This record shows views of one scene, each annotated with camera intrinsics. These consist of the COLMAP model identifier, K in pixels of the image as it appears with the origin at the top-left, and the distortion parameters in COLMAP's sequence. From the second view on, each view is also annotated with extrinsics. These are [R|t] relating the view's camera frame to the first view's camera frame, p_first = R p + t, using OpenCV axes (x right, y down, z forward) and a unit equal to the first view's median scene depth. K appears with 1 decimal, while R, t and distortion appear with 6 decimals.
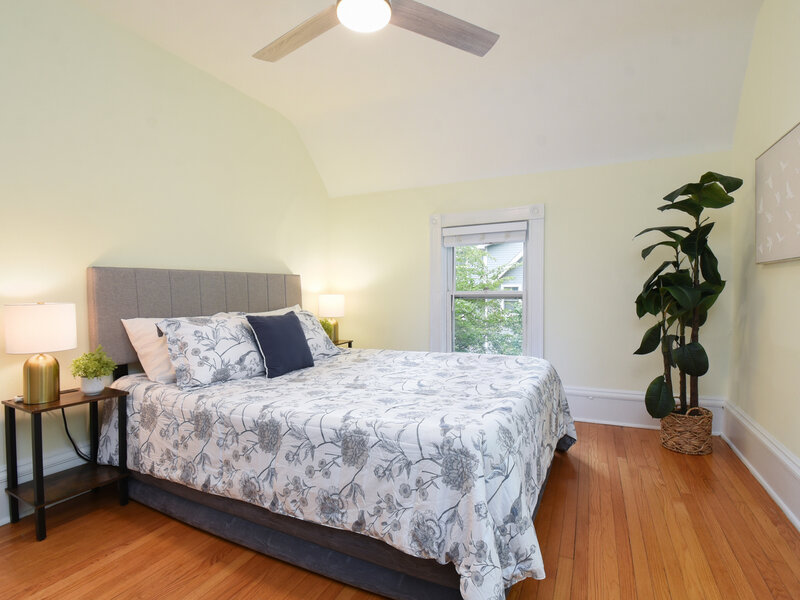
lens RADIAL K [[394.7, 0, 400.0], [0, 394.7, 300.0], [0, 0, 1]] dist [0.029729, -0.033053]
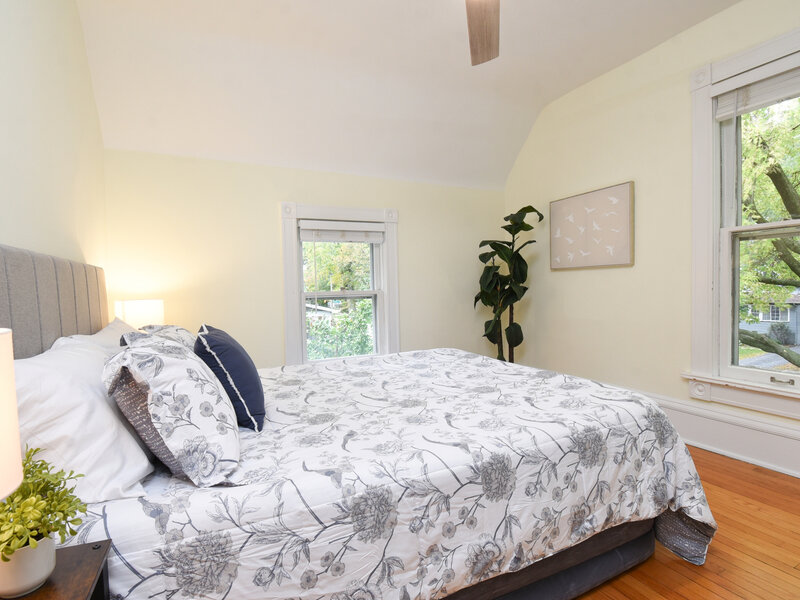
lens RADIAL K [[394.7, 0, 400.0], [0, 394.7, 300.0], [0, 0, 1]] dist [0.029729, -0.033053]
pose [[0.643433, -0.031571, 0.764851, -0.954787], [0.038979, 0.999204, 0.008453, -0.006530], [-0.764510, 0.024375, 0.644151, 0.610414]]
